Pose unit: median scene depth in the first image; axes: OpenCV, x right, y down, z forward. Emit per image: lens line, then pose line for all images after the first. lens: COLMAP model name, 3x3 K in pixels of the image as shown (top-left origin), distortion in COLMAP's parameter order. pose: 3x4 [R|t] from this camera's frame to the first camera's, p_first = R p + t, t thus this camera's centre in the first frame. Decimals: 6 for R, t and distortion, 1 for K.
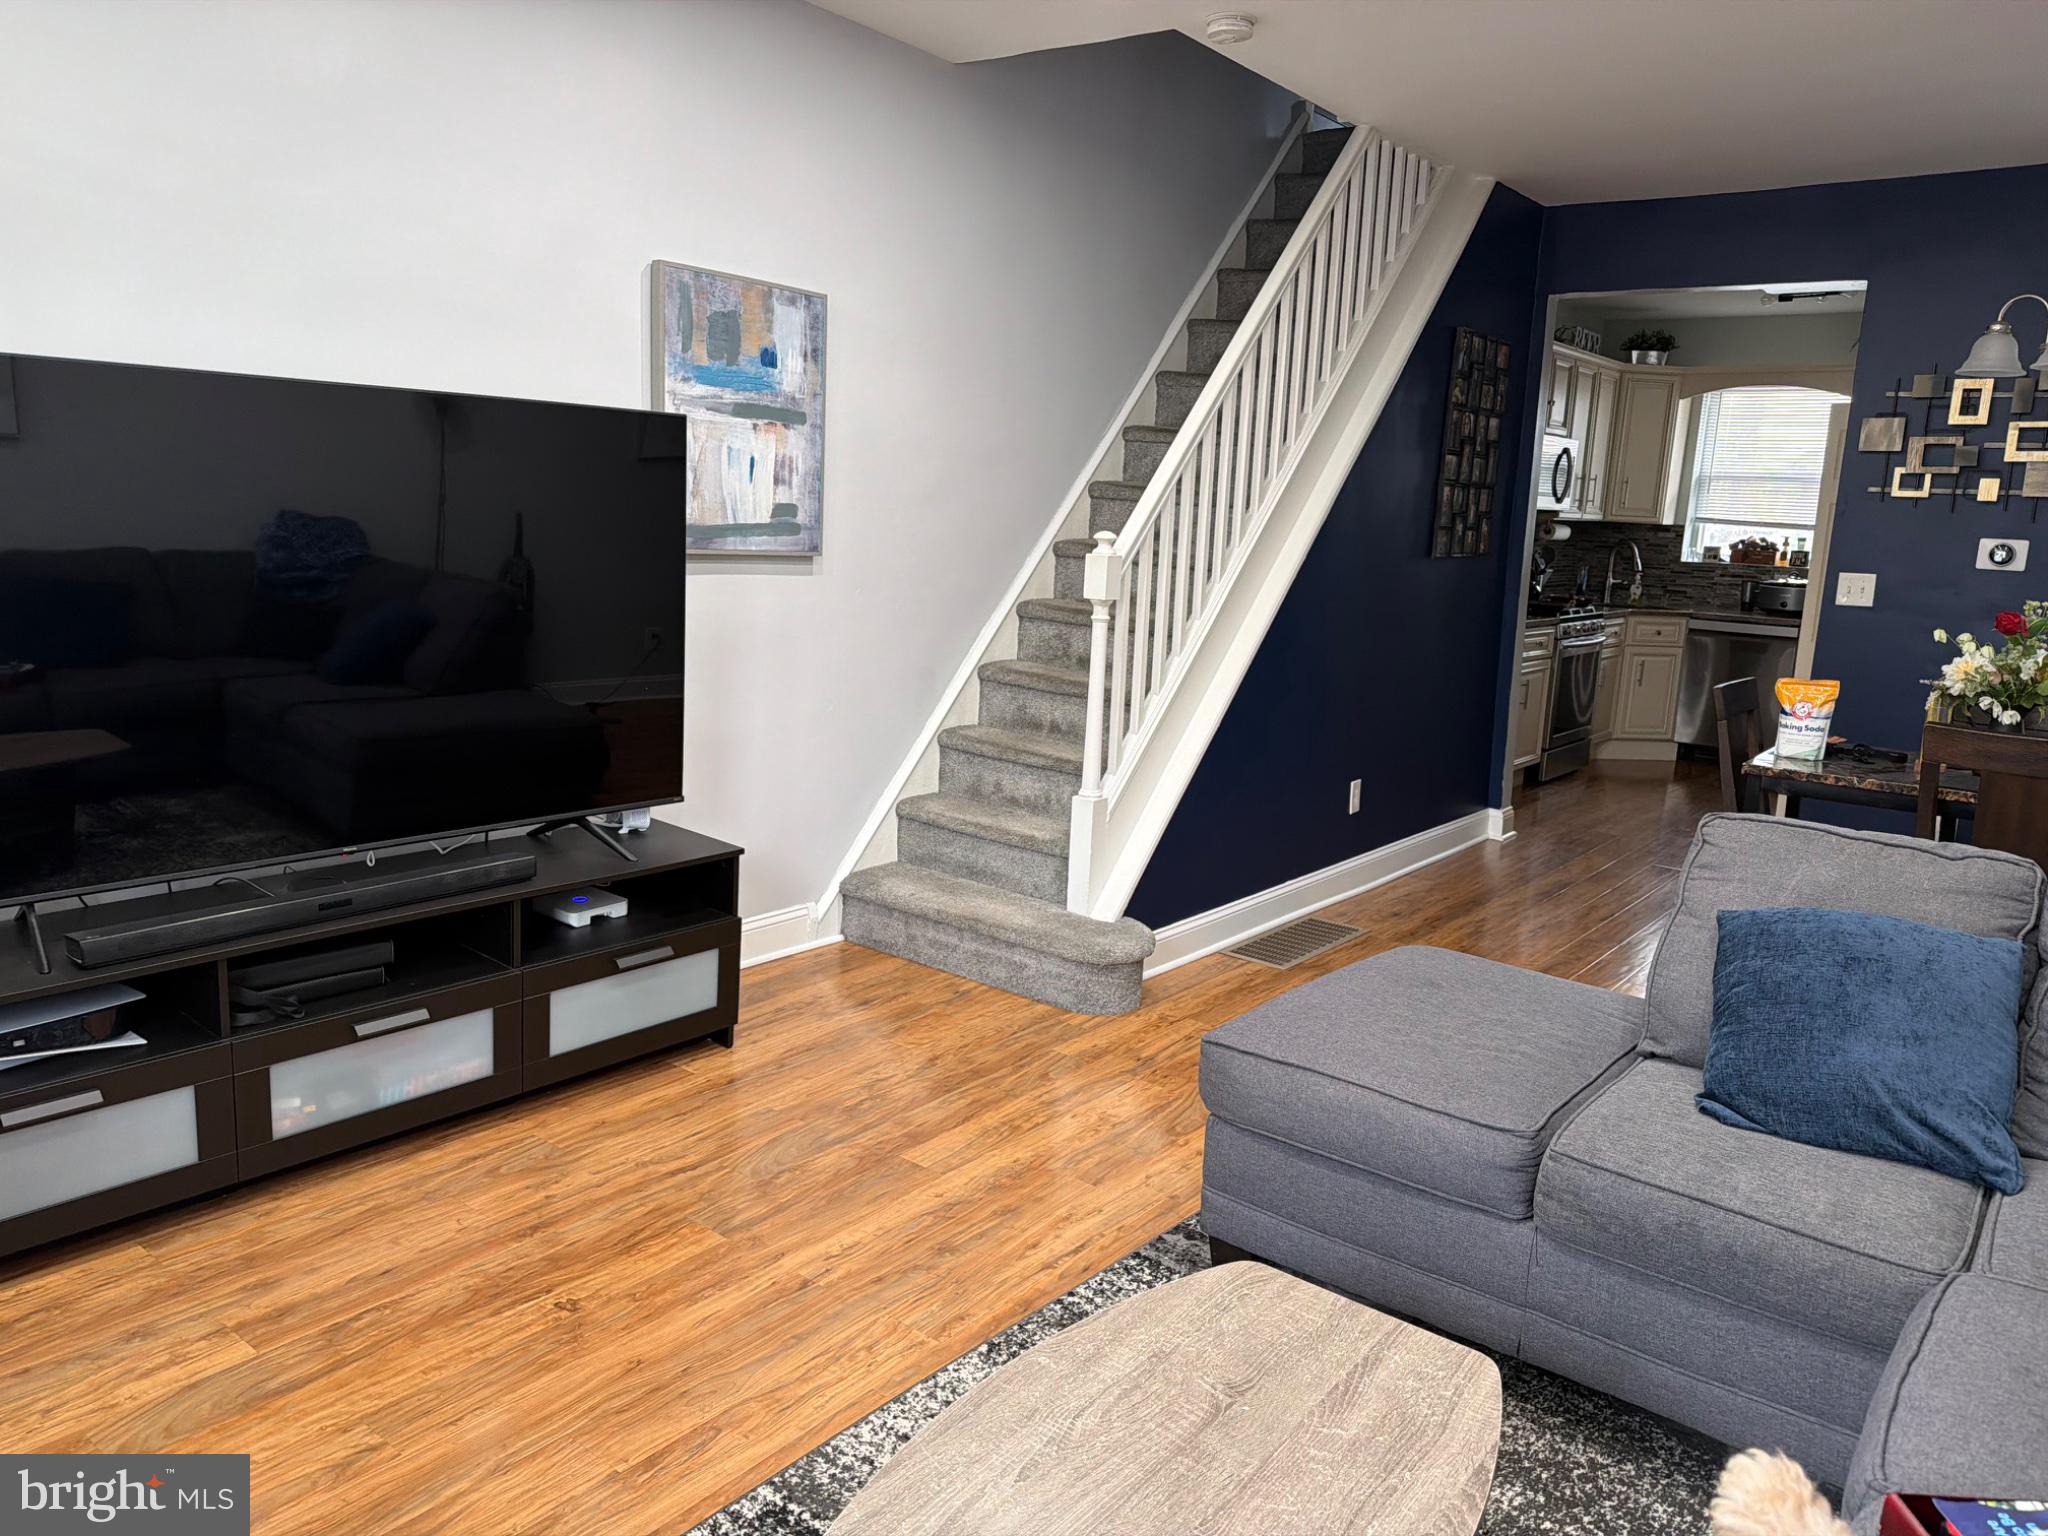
lens RADIAL K [[1427.9, 0, 1030.6], [0, 1427.9, 778.6], [0, 0, 1]] dist [0.040716, -0.055123]
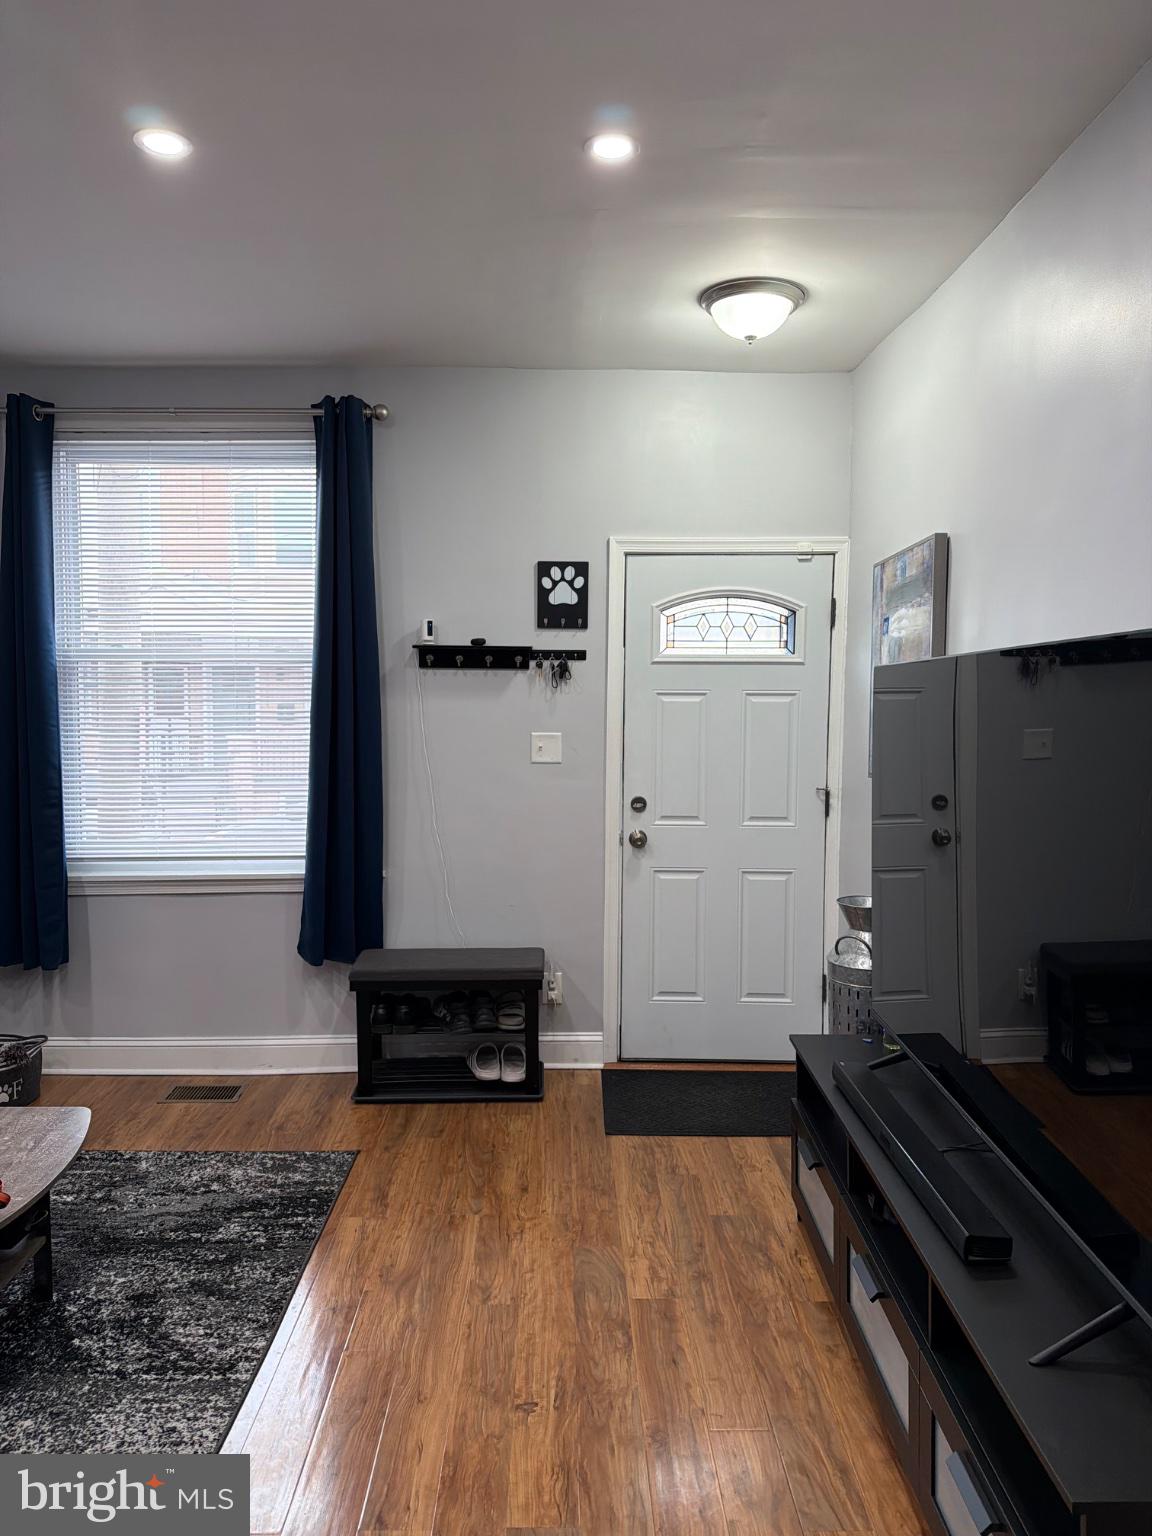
lens RADIAL K [[1070.9, 0, 575.5], [0, 1070.9, 768.6], [0, 0, 1]] dist [0.040716, -0.055123]
pose [[-0.779666, -0.016808, -0.625970, 0.226082], [-0.157410, 0.972802, 0.169938, -0.320809], [0.606089, 0.231029, -0.761106, 1.629220]]
